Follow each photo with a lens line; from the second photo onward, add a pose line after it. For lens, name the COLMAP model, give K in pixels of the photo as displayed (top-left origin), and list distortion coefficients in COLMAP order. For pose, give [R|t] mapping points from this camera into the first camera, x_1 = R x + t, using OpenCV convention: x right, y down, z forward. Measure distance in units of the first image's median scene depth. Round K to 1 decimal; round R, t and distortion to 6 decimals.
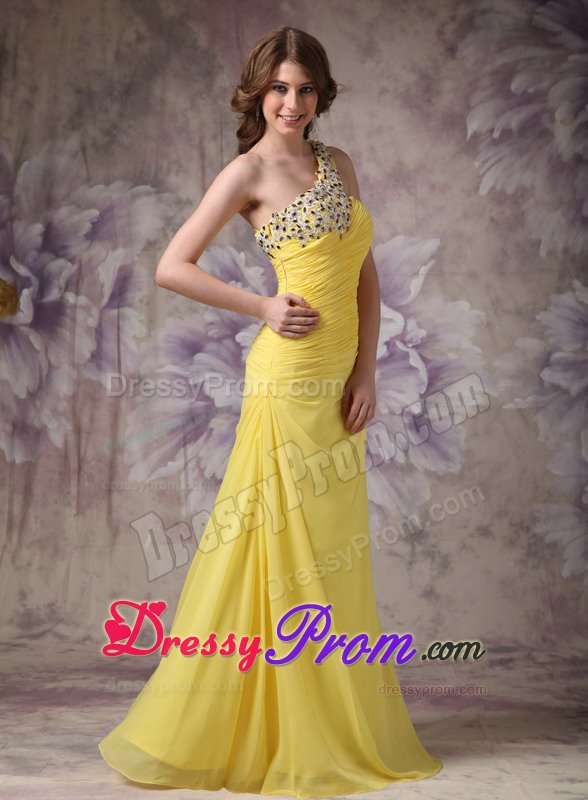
lens RADIAL K [[1987.7, 0, 300.7], [0, 1987.7, 399.4], [0, 0, 1]] dist [0.419106, 0.275134]
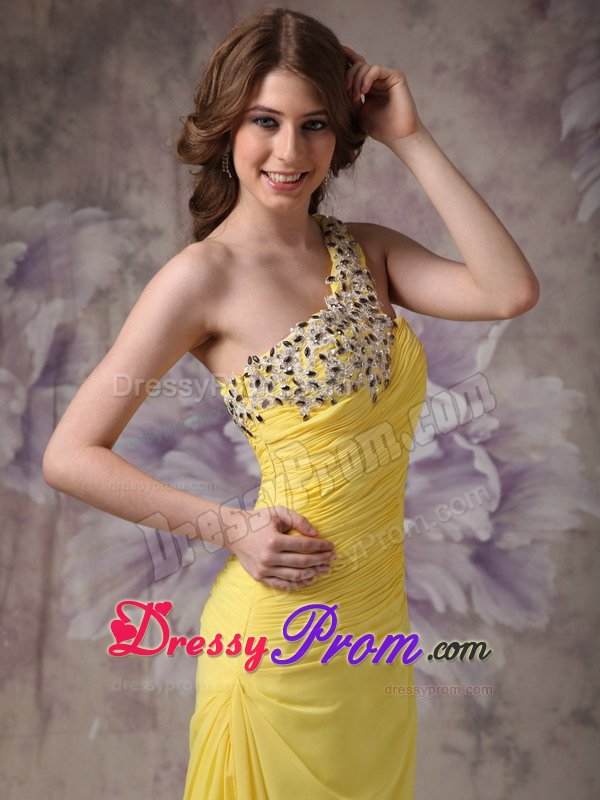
lens RADIAL K [[2036.5, 0, 290.8], [0, 2036.5, 450.8], [0, 0, 1]] dist [0.441332, 0.192180]
pose [[0.999760, 0.004492, -0.021443, 0.006120], [-0.003224, 0.998266, 0.058783, -0.065426], [0.021670, -0.058700, 0.998040, 0.288547]]
